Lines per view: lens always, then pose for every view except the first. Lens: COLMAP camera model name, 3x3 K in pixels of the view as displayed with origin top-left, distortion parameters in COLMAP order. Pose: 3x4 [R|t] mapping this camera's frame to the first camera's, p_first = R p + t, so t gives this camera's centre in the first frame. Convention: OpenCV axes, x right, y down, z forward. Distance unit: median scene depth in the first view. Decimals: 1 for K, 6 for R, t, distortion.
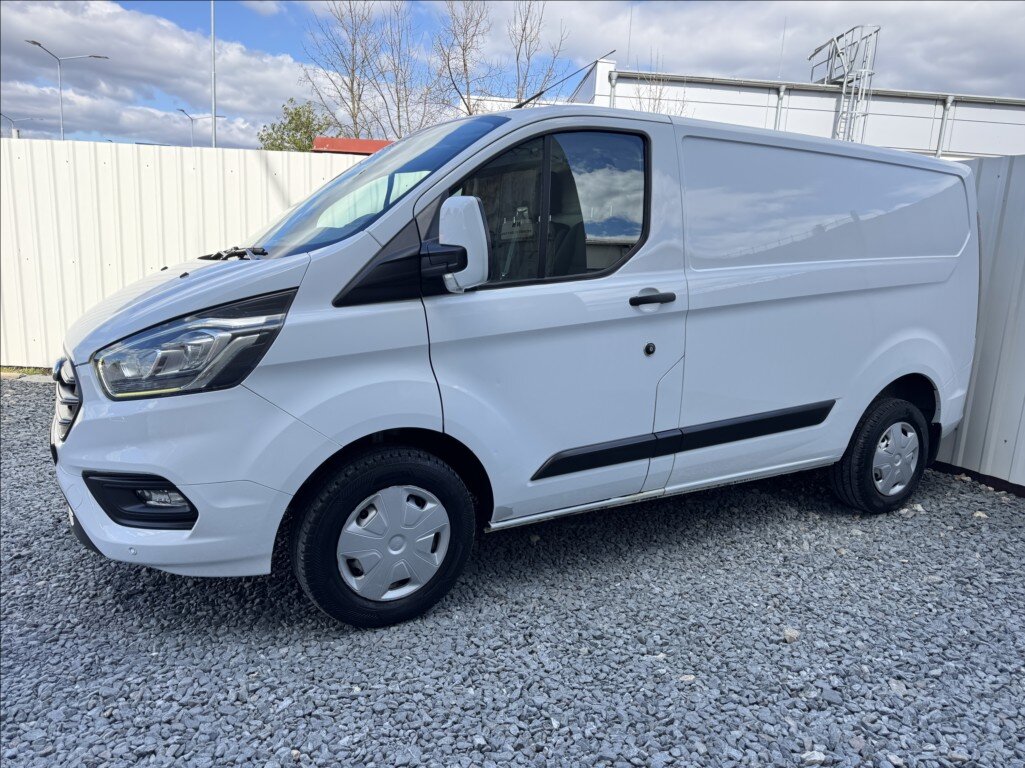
lens RADIAL K [[723.5, 0, 513.4], [0, 723.5, 377.8], [0, 0, 1]] dist [0.023668, -0.021838]
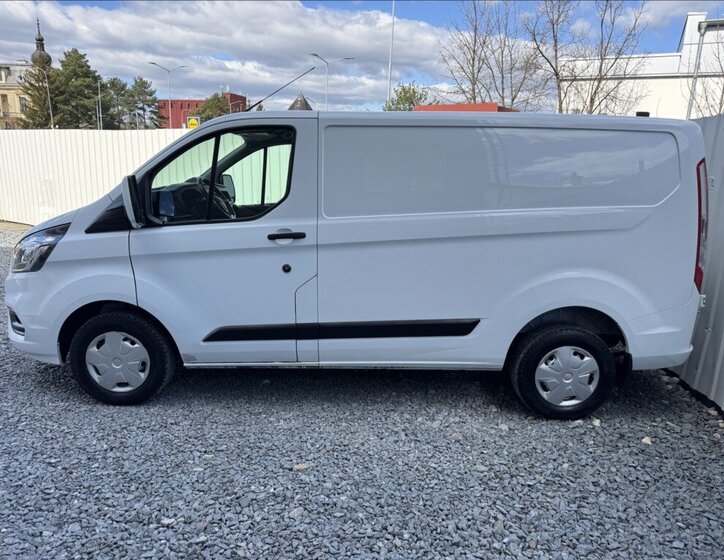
lens RADIAL K [[527.6, 0, 362.6], [0, 527.6, 281.8], [0, 0, 1]] dist [0.016332, -0.013998]
pose [[0.867613, 0.091999, -0.488656, 1.006519], [-0.080702, 0.995759, 0.044184, -0.085114], [0.490648, 0.001101, 0.871357, 0.123837]]
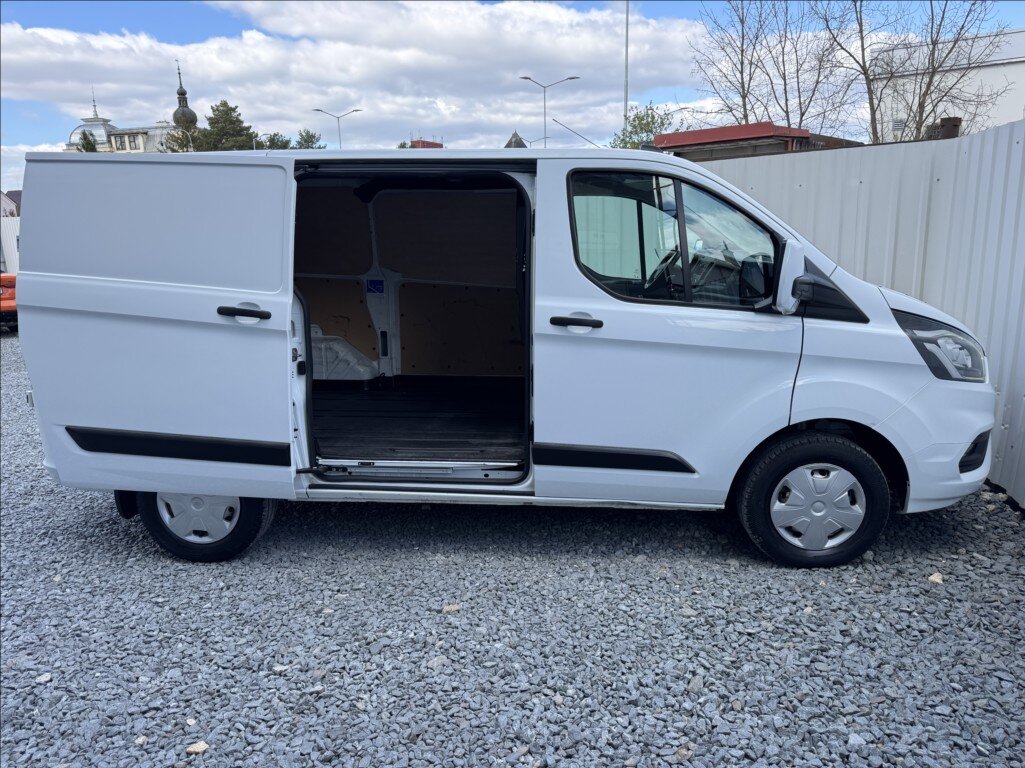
lens RADIAL K [[723.5, 0, 508.4], [0, 723.5, 384.2], [0, 0, 1]] dist [0.023668, -0.021838]
pose [[0.793800, 0.057167, -0.605486, 1.167858], [-0.034663, 0.998207, 0.048802, -0.071061], [0.607190, -0.017751, 0.794358, 0.138170]]
